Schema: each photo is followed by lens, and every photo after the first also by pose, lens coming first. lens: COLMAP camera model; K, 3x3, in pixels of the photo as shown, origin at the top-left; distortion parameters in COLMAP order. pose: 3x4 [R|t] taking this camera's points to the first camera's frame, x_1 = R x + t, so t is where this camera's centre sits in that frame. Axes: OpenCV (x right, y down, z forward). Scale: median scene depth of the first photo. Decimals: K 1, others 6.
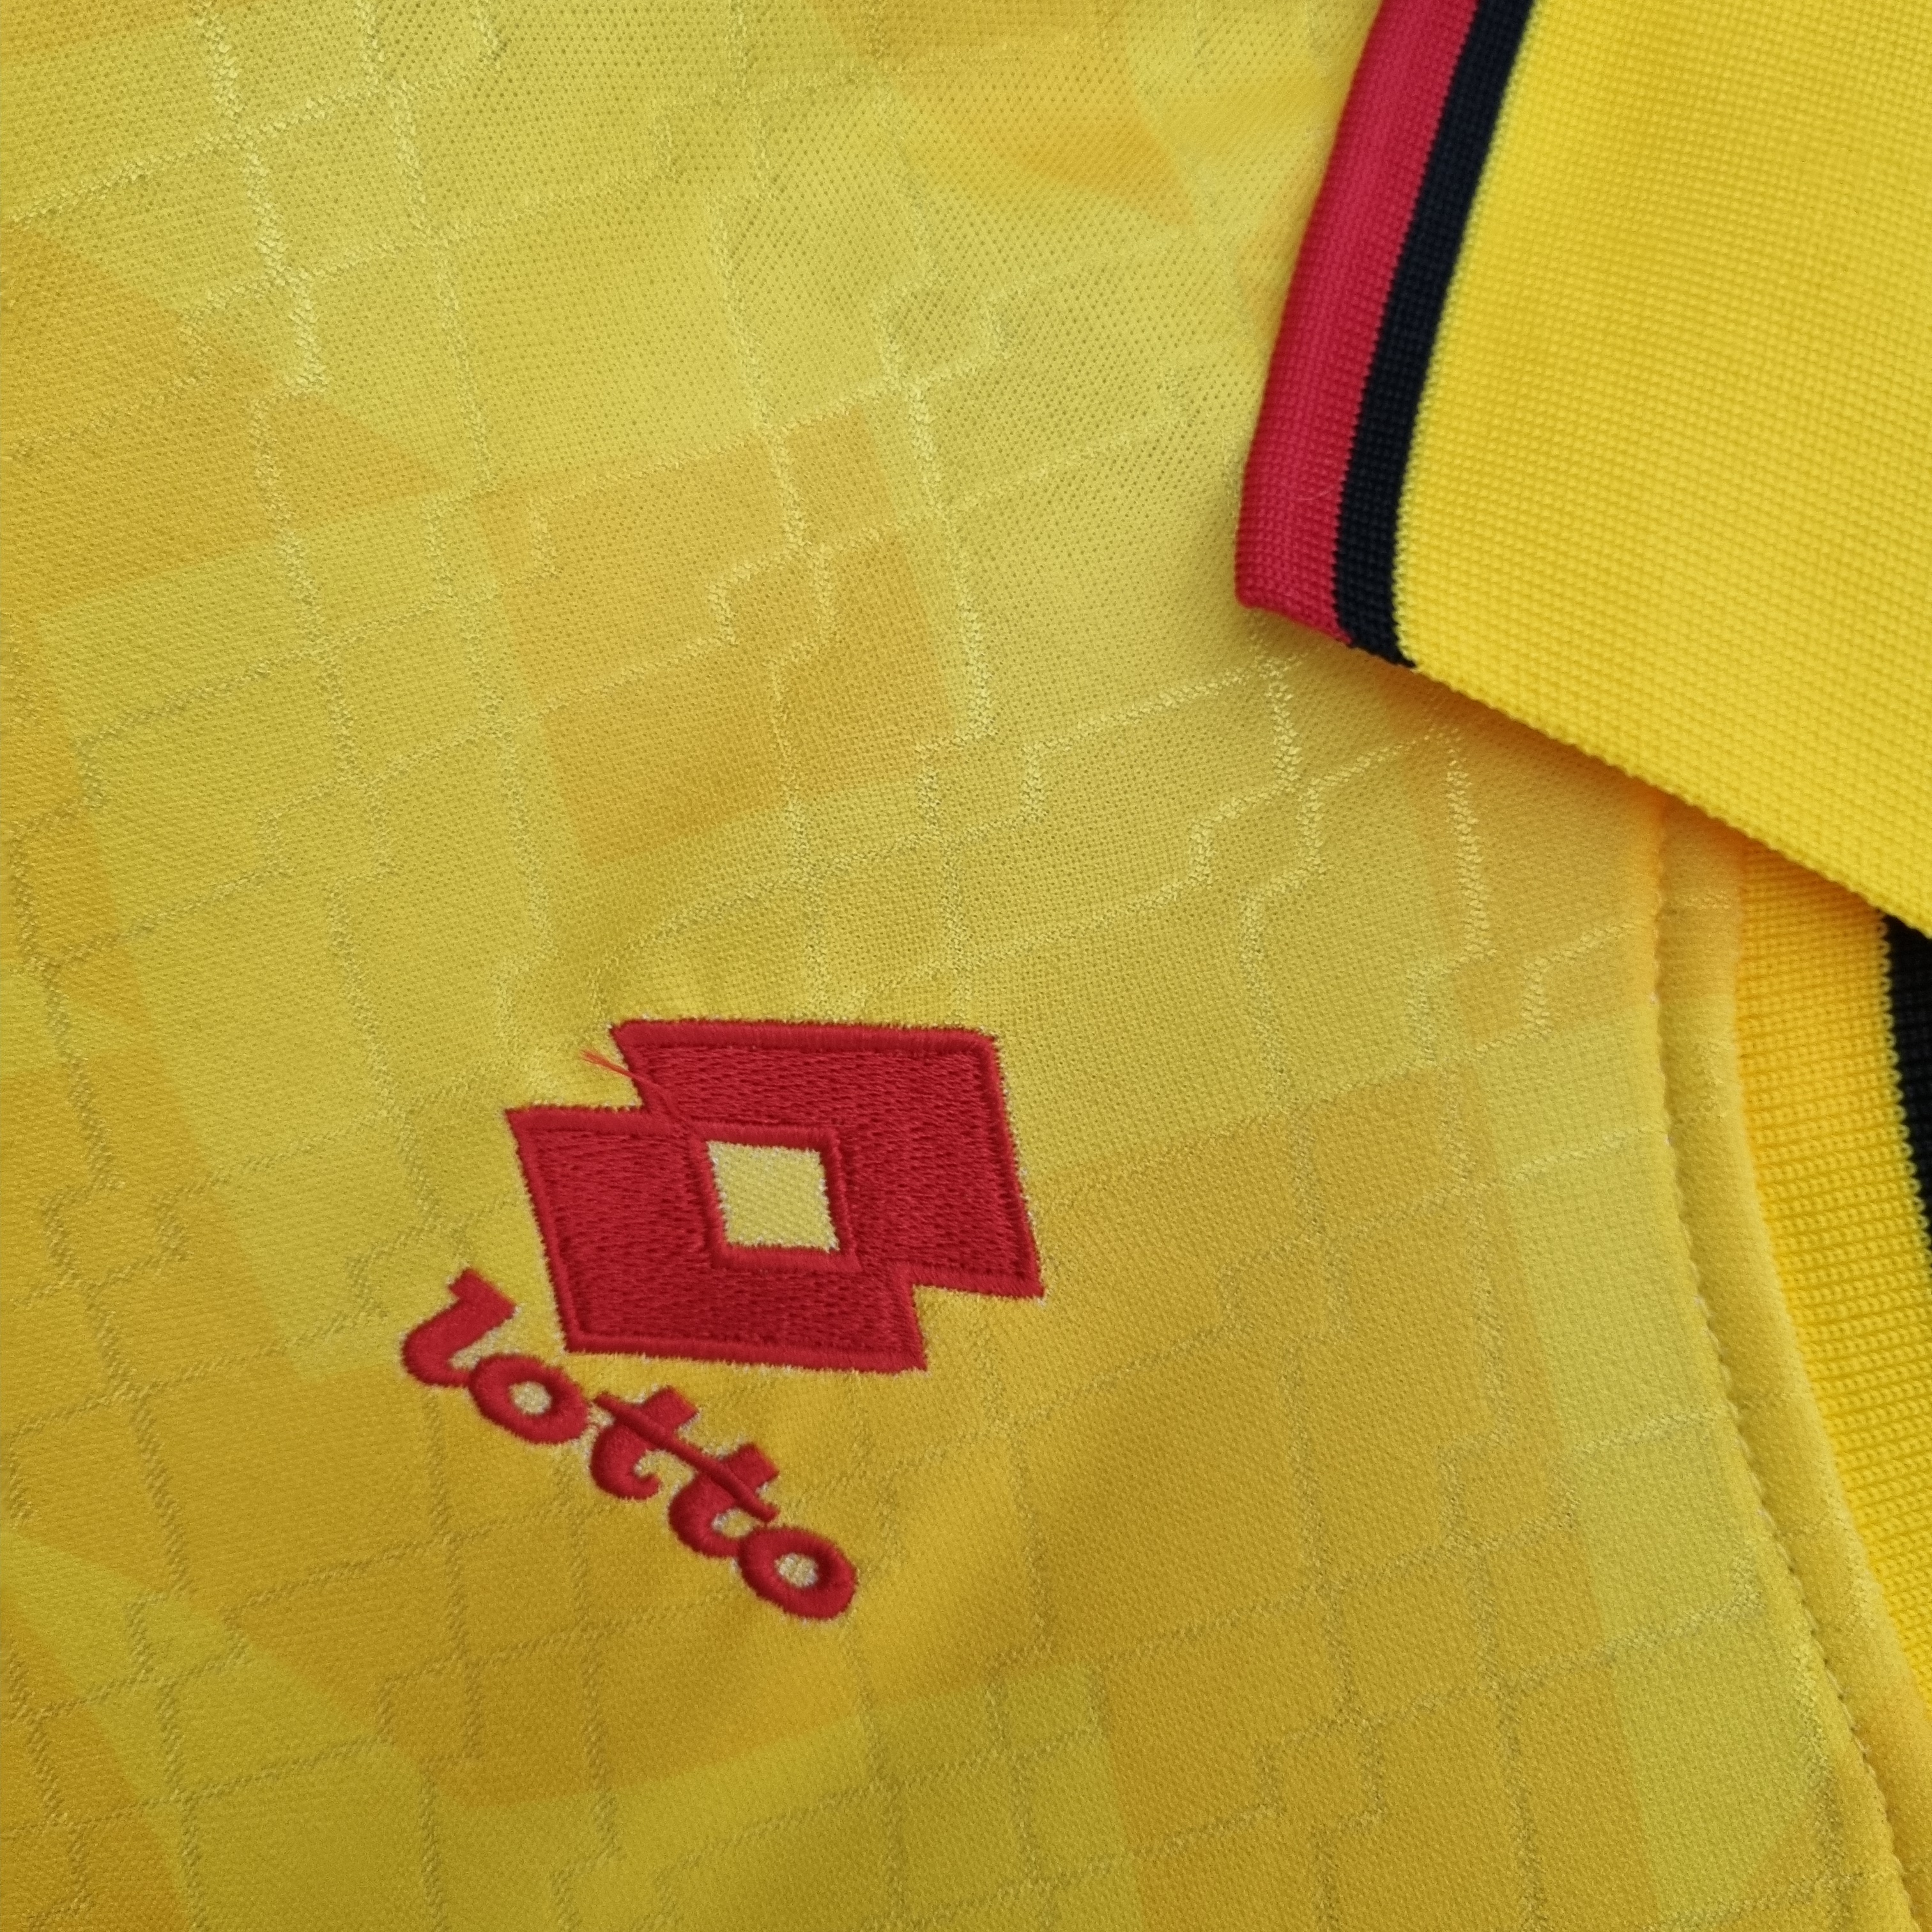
lens RADIAL K [[1999.5, 0, 966.0], [0, 1999.5, 966.0], [0, 0, 1]] dist [-0.004630, -0.016404]
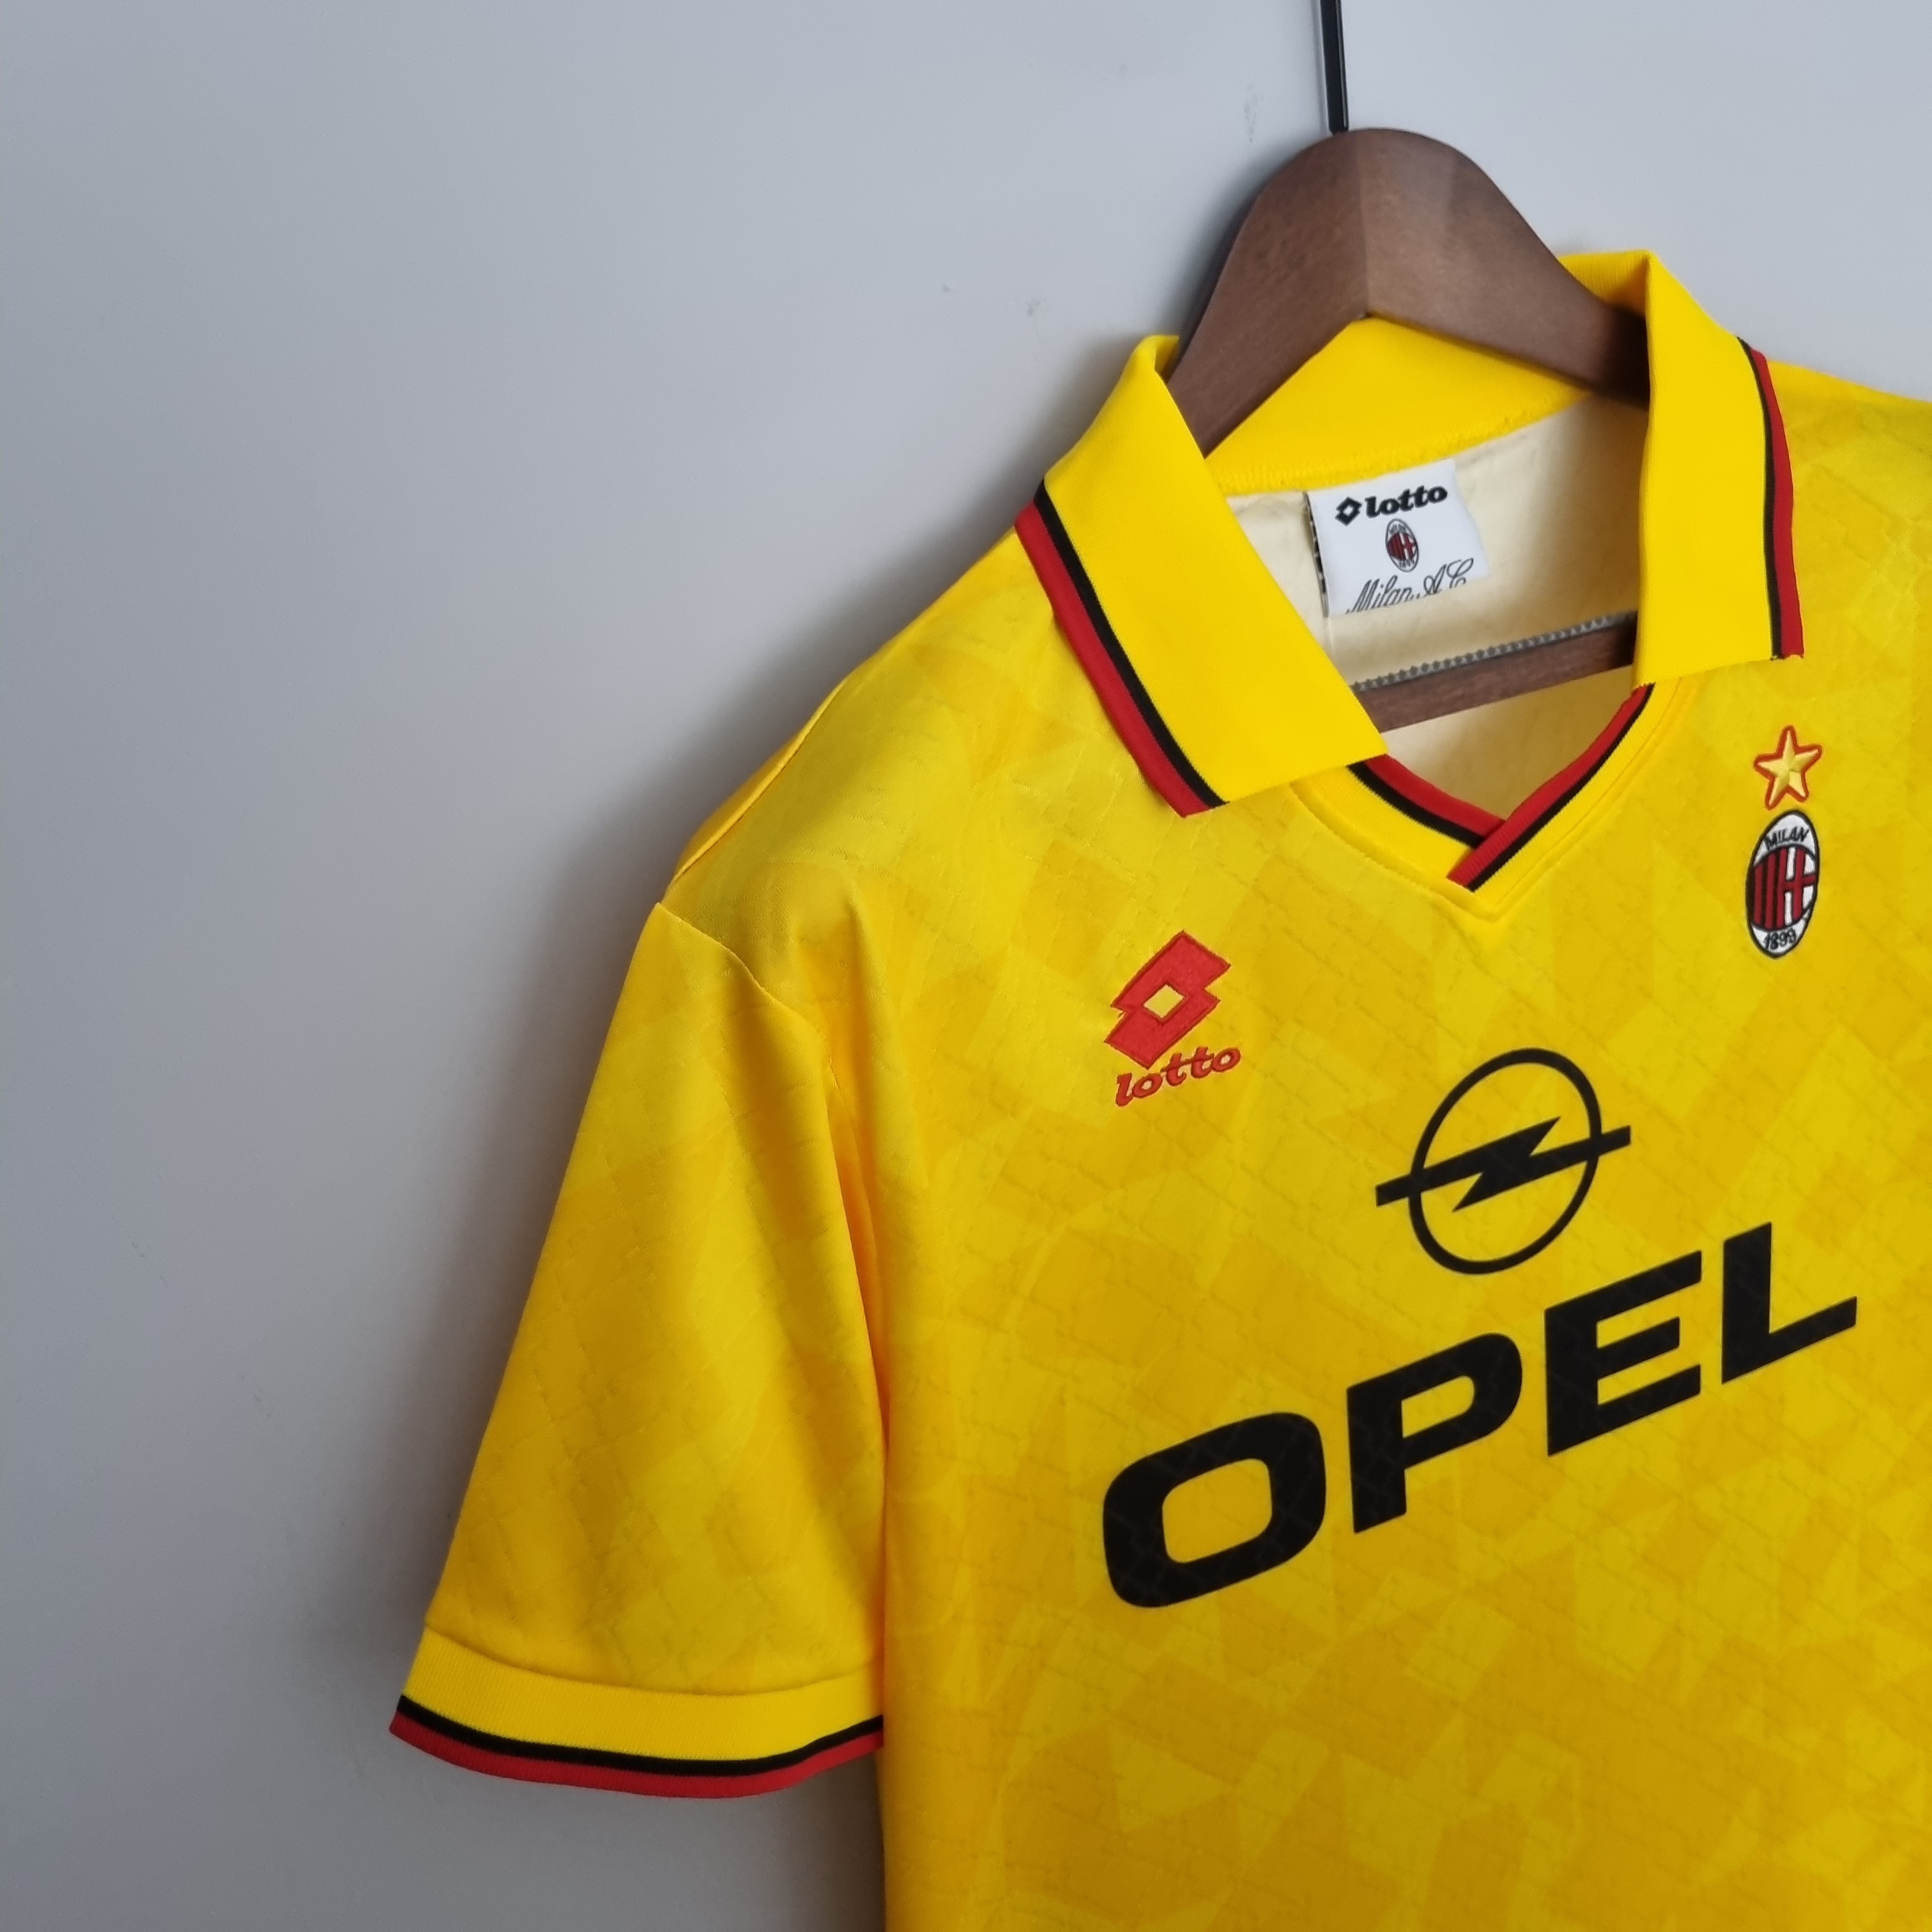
lens RADIAL K [[1999.5, 0, 966.0], [0, 1999.5, 966.0], [0, 0, 1]] dist [-0.004630, -0.016404]
pose [[0.659498, -0.738050, 0.142635, -0.808159], [0.612173, 0.637441, 0.467881, -1.854301], [-0.436241, -0.221249, 0.872205, -2.008355]]
